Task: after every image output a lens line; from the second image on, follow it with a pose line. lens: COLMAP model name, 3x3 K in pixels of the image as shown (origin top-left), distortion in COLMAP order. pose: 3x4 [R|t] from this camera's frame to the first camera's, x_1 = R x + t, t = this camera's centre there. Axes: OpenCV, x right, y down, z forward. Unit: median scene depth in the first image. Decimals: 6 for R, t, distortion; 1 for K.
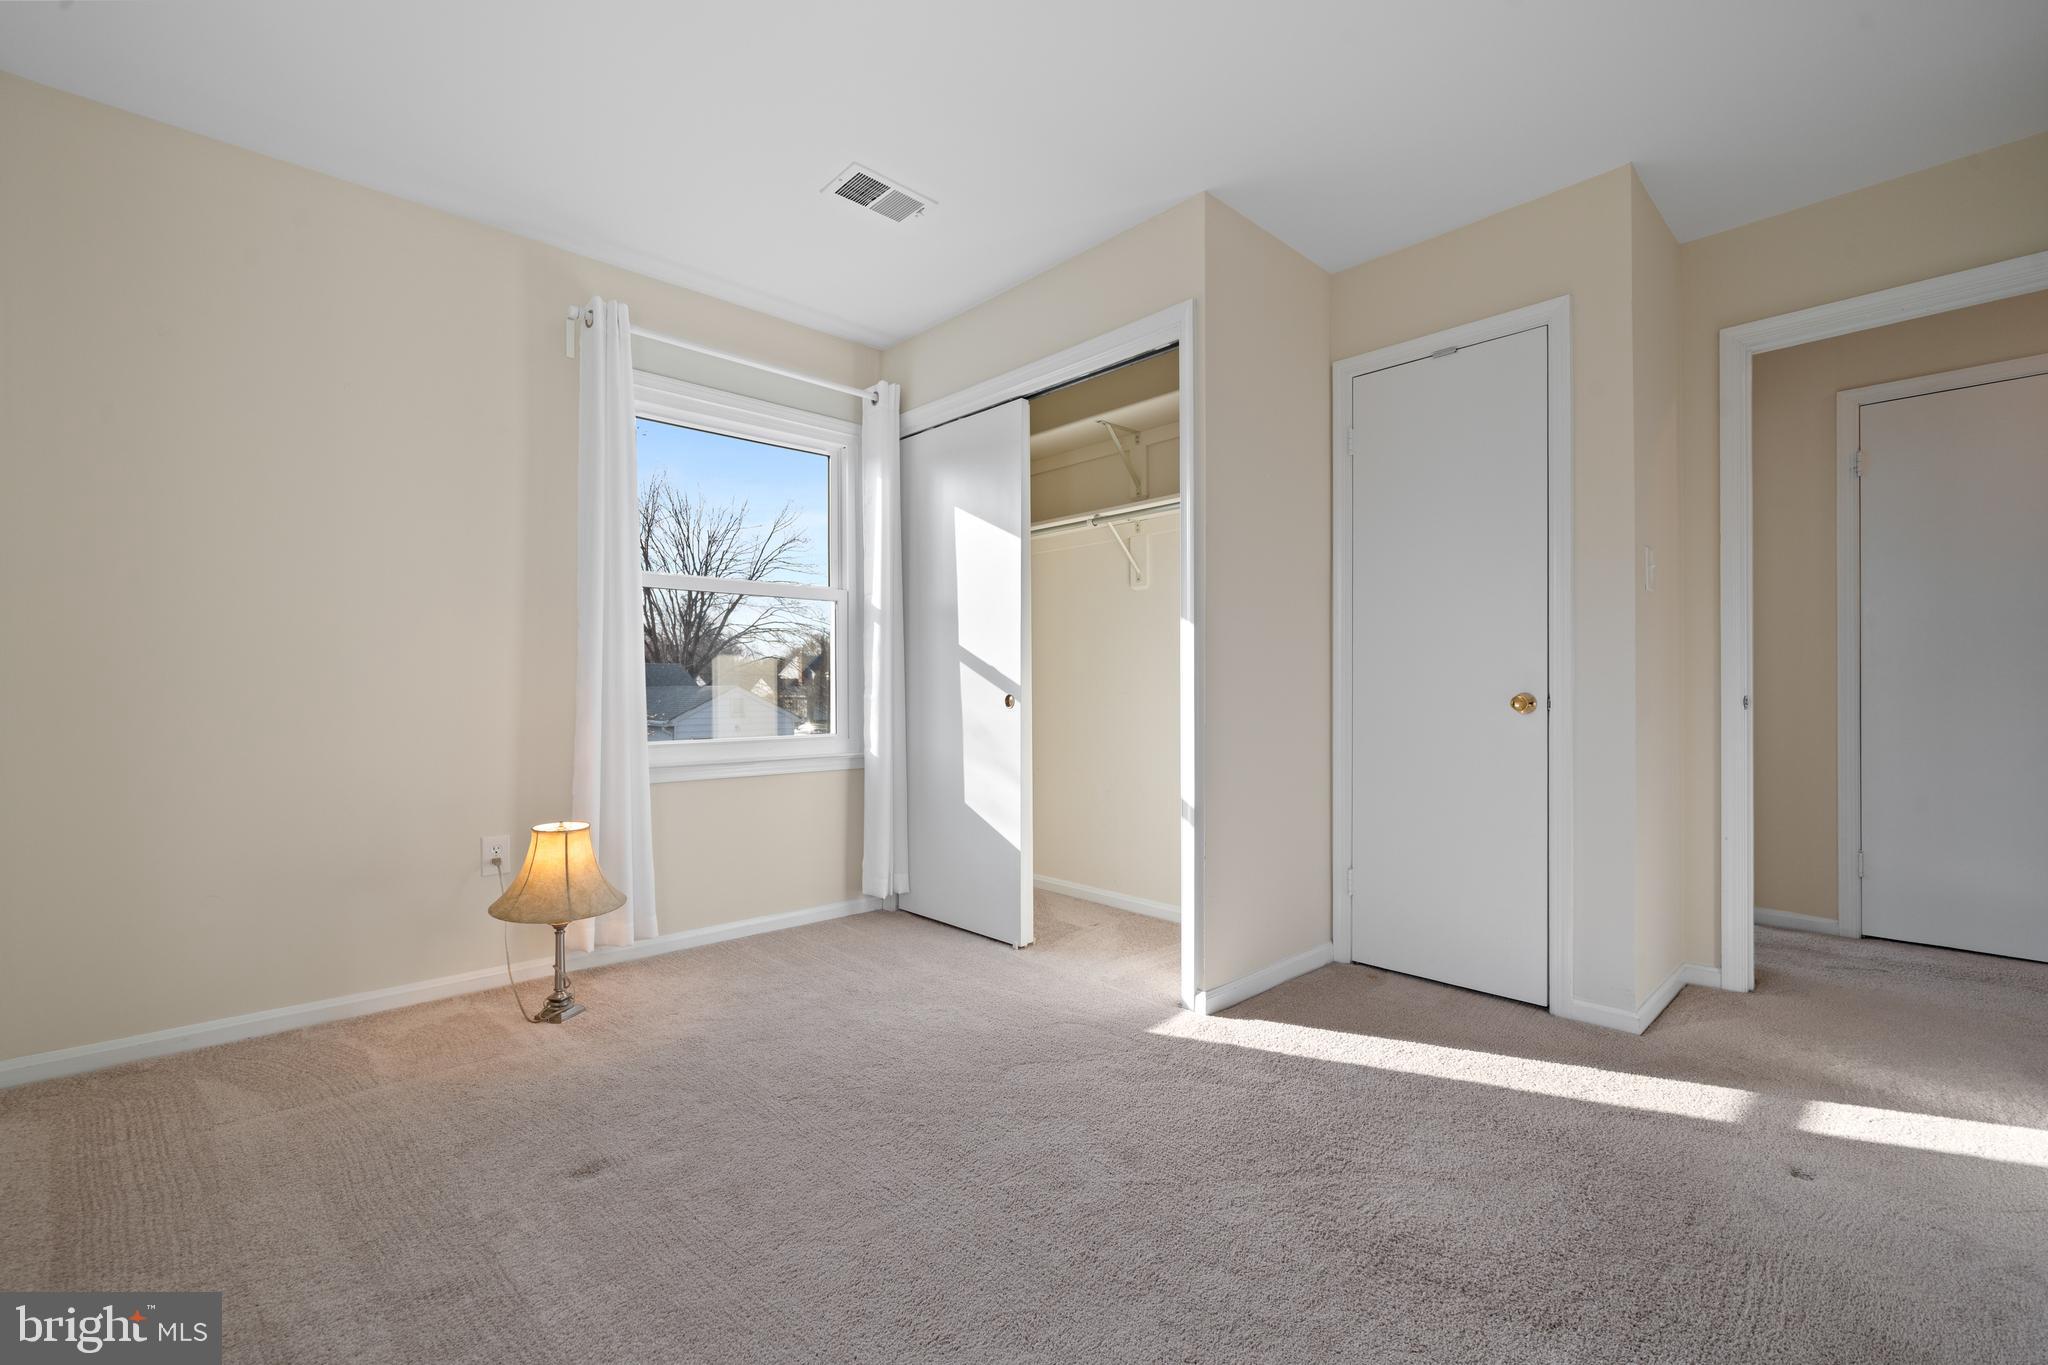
lens RADIAL K [[873.4, 0, 1025.1], [0, 873.4, 693.9], [0, 0, 1]] dist [-0.001560, -0.000344]
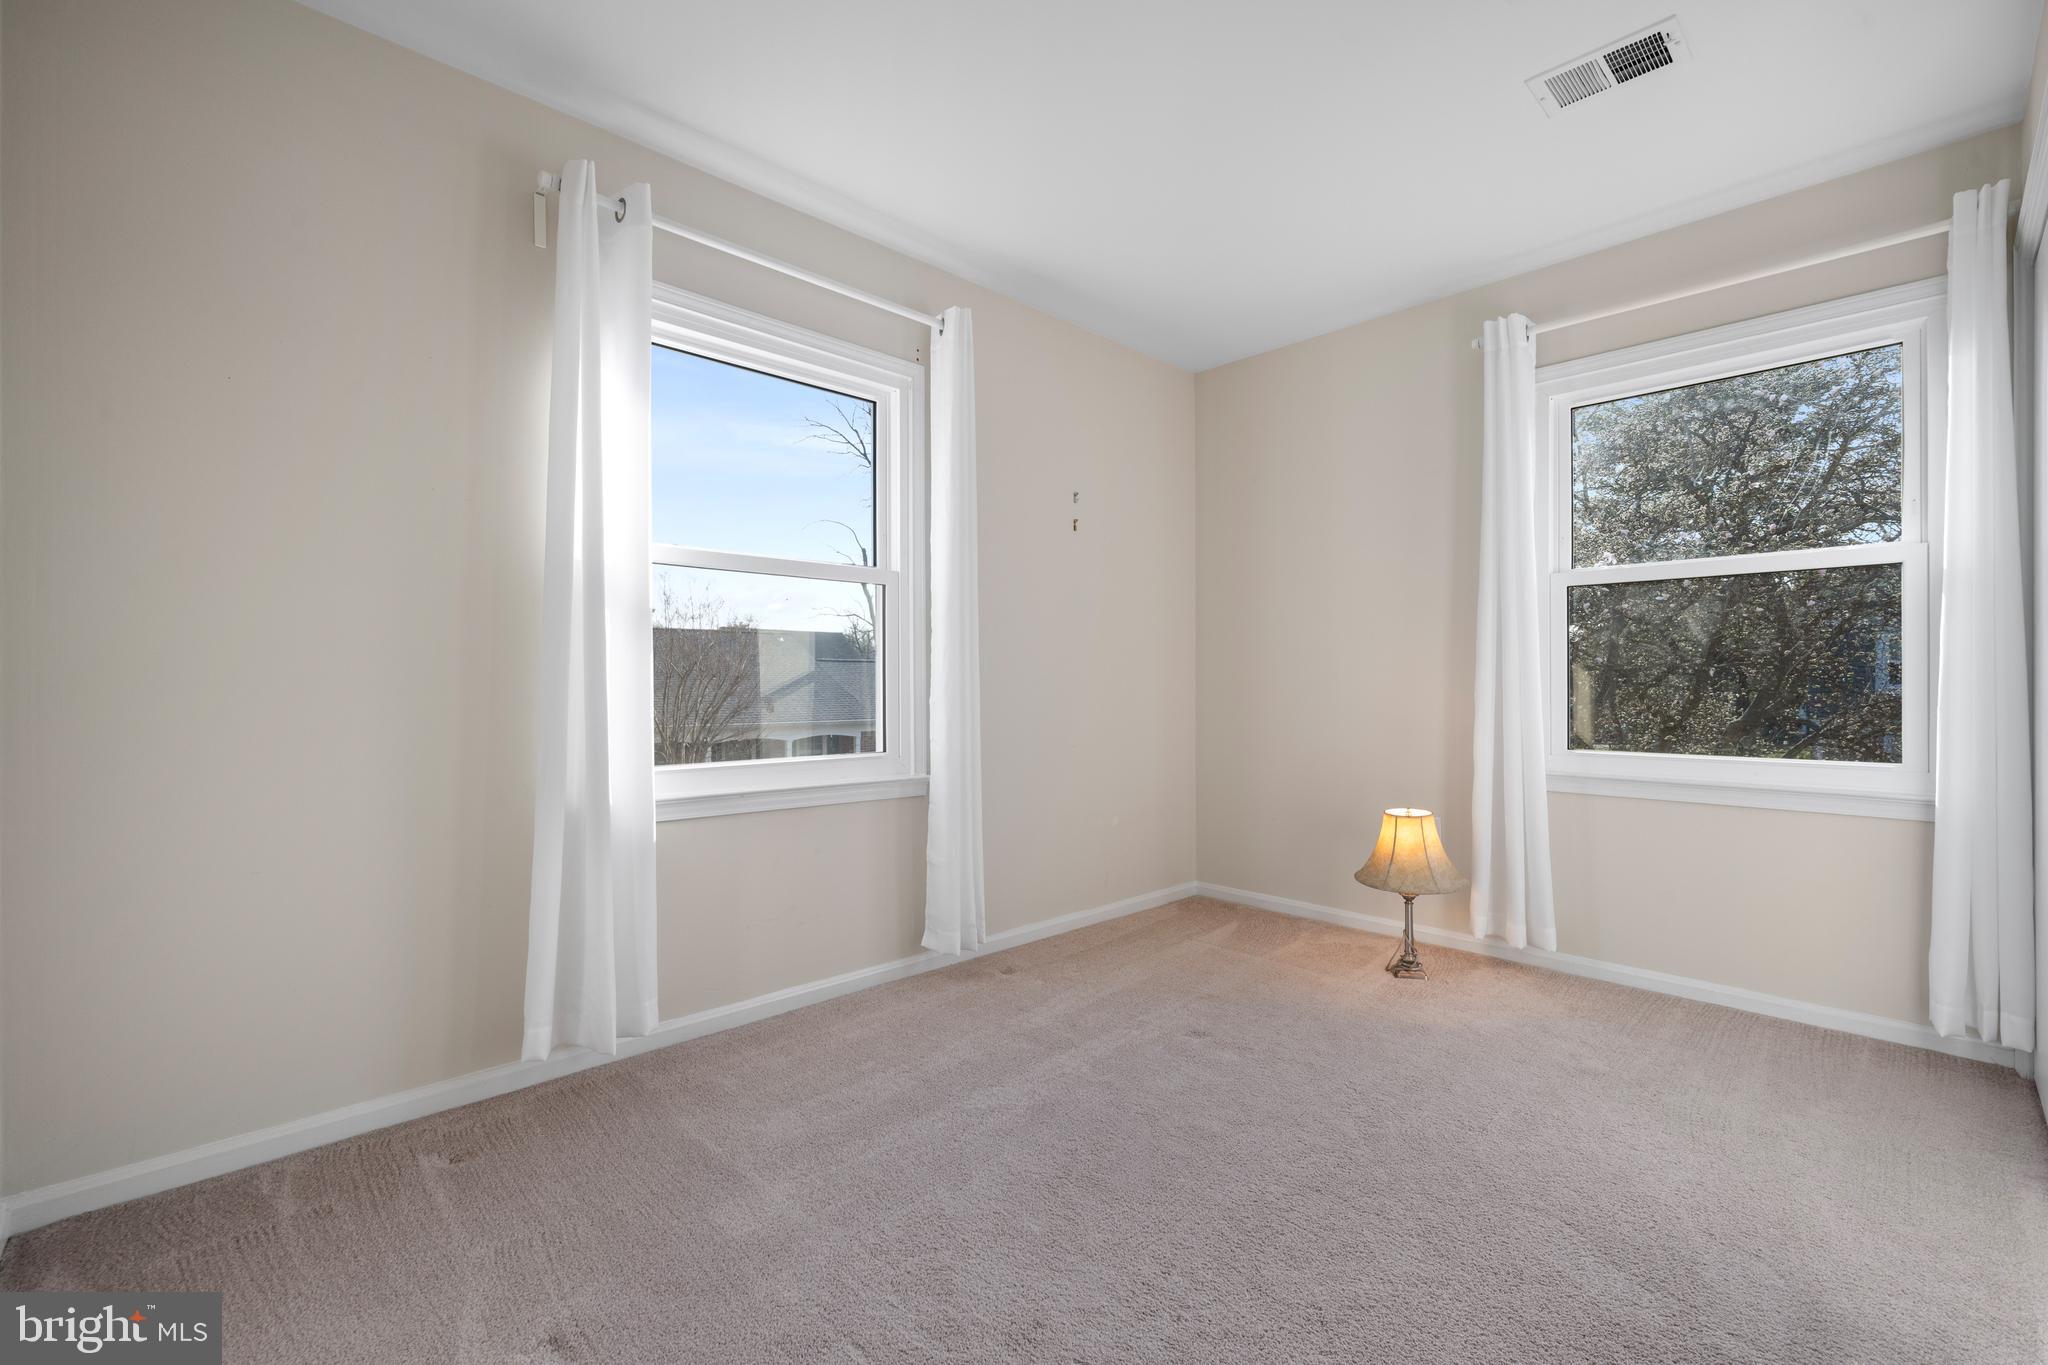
lens RADIAL K [[871.4, 0, 1024.0], [0, 871.4, 682.5], [0, 0, 1]] dist [0.000293, 0.000051]
pose [[0.000598, -0.002427, -0.999997, 0.554125], [-0.003987, 0.999989, -0.002430, -0.013493], [0.999992, 0.003988, 0.000588, 0.428388]]
